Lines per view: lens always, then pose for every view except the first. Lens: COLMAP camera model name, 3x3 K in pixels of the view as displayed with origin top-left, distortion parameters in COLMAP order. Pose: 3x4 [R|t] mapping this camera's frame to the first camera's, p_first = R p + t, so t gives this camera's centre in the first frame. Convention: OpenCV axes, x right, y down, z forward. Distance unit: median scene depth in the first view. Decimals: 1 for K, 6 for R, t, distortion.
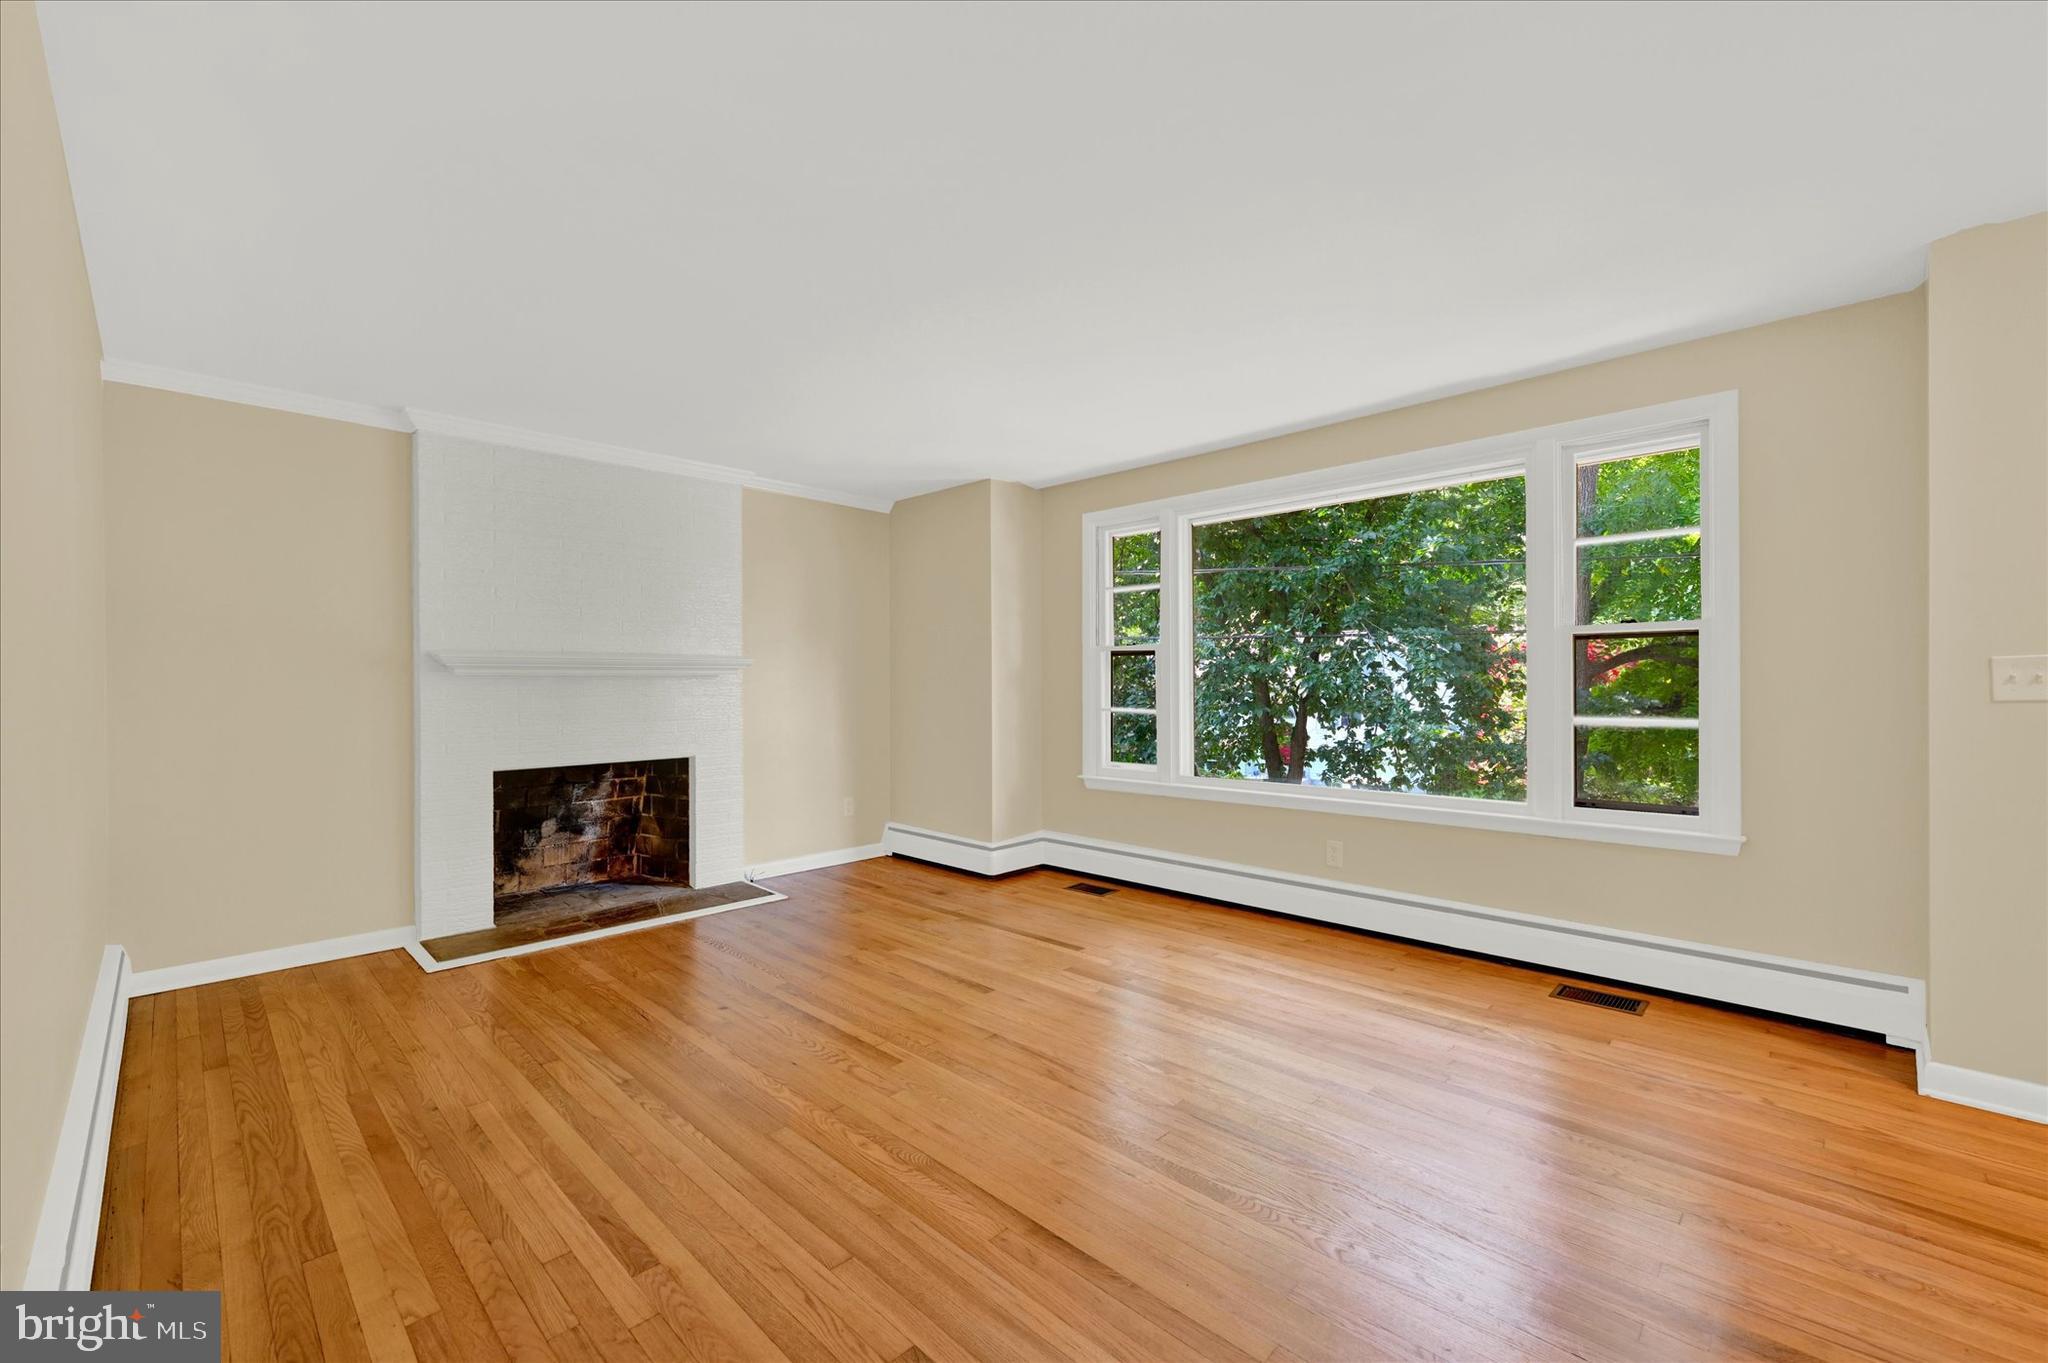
lens RADIAL K [[837.6, 0, 1020.7], [0, 837.6, 679.6], [0, 0, 1]] dist [0.002389, -0.000390]
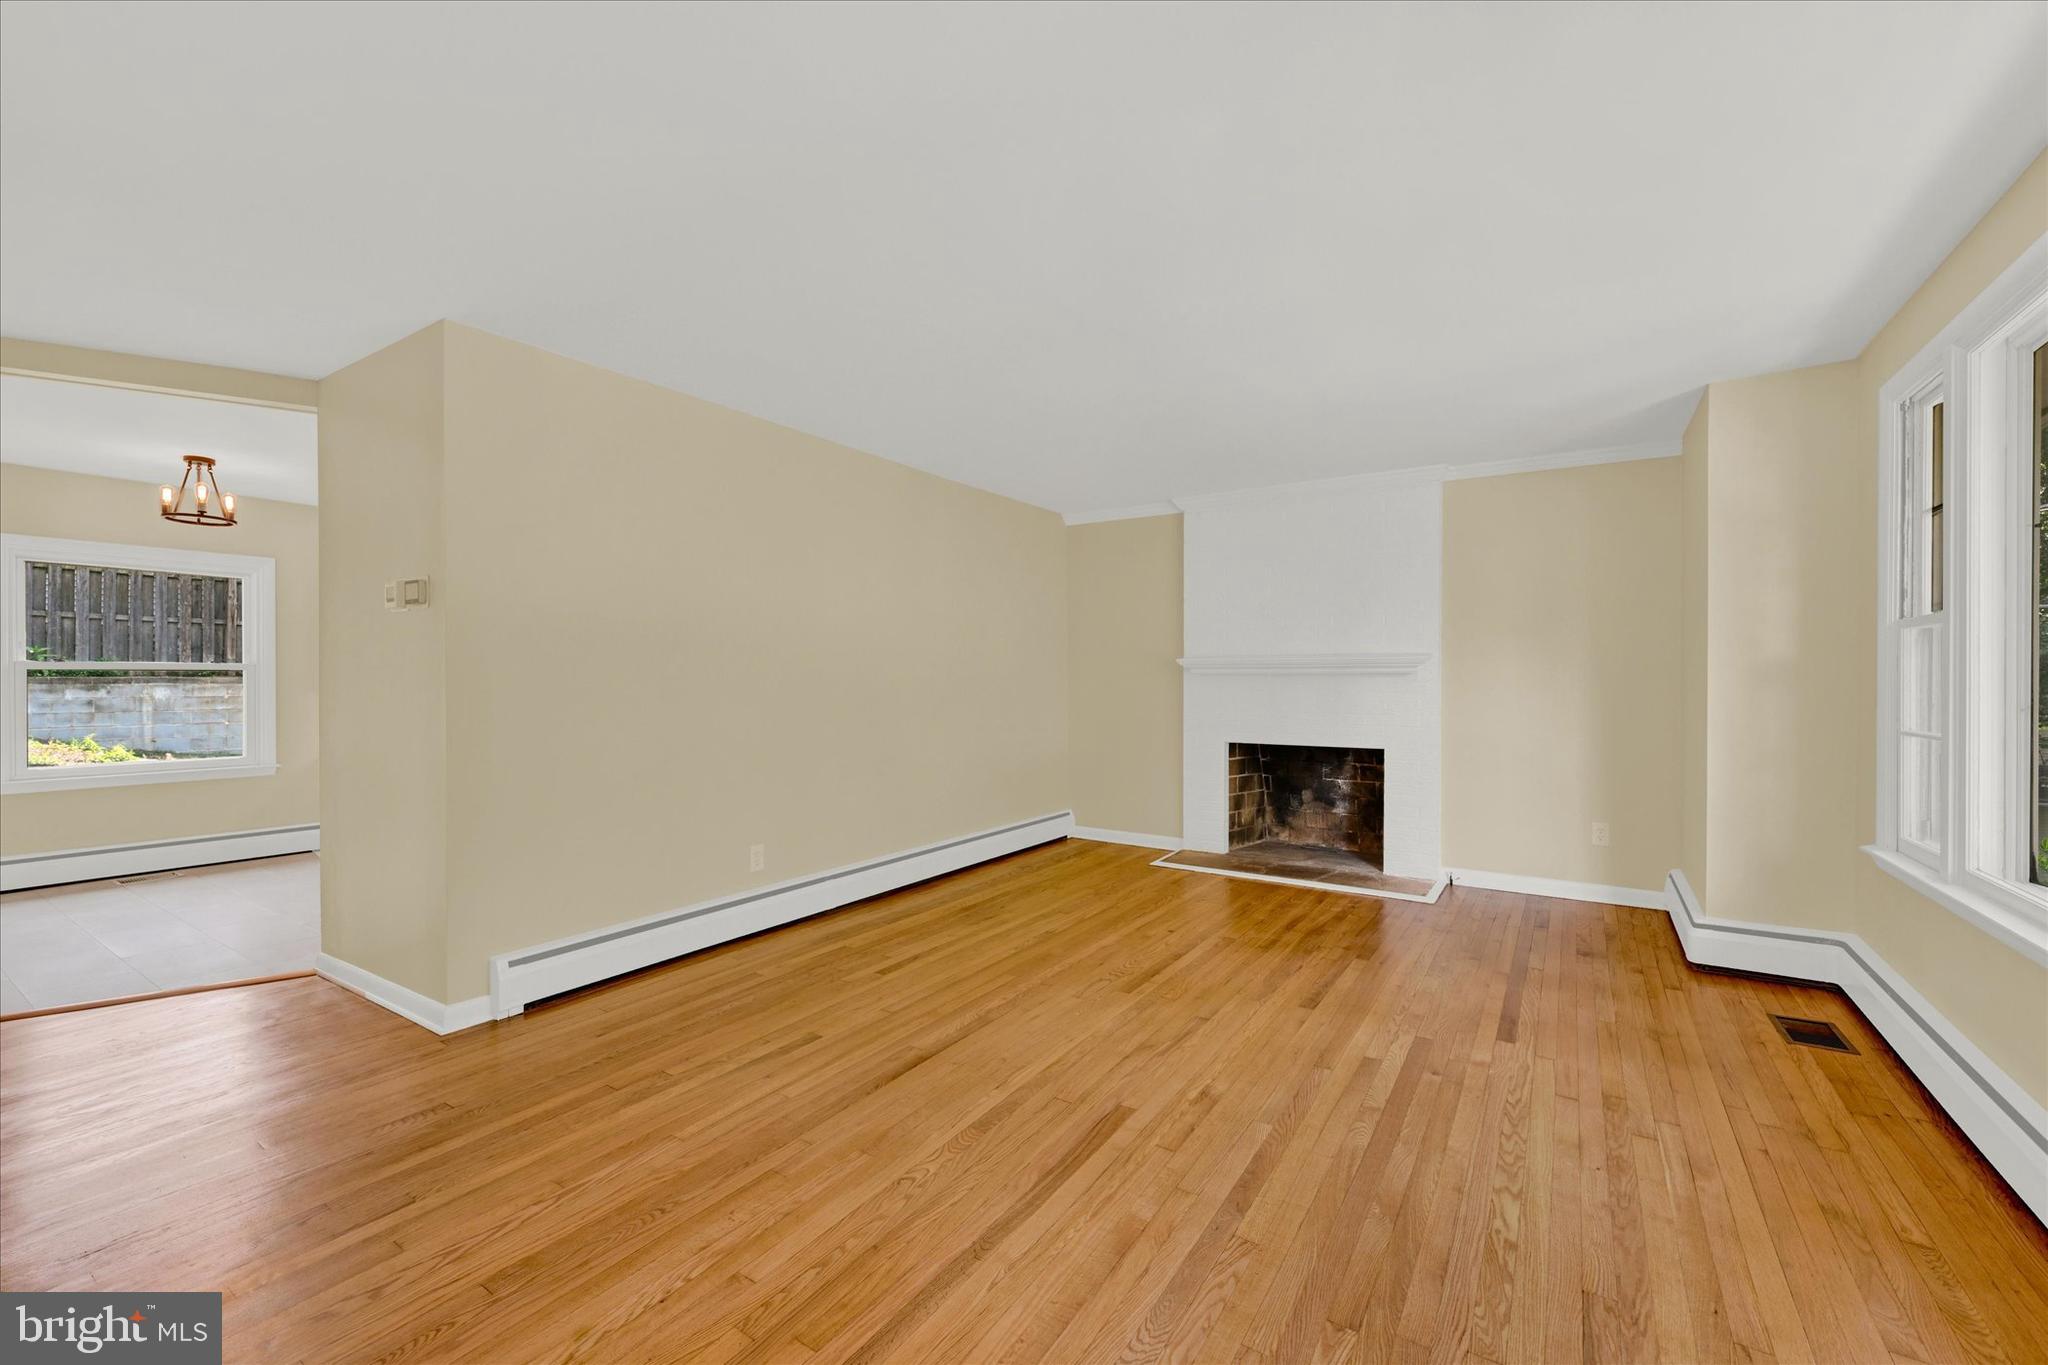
lens RADIAL K [[837.6, 0, 1020.7], [0, 837.6, 680.6], [0, 0, 1]] dist [0.002389, -0.000390]
pose [[0.189810, 0.007372, -0.981793, 0.719514], [-0.001855, 0.999973, 0.007150, -0.002216], [0.981819, 0.000464, 0.189818, 0.439354]]
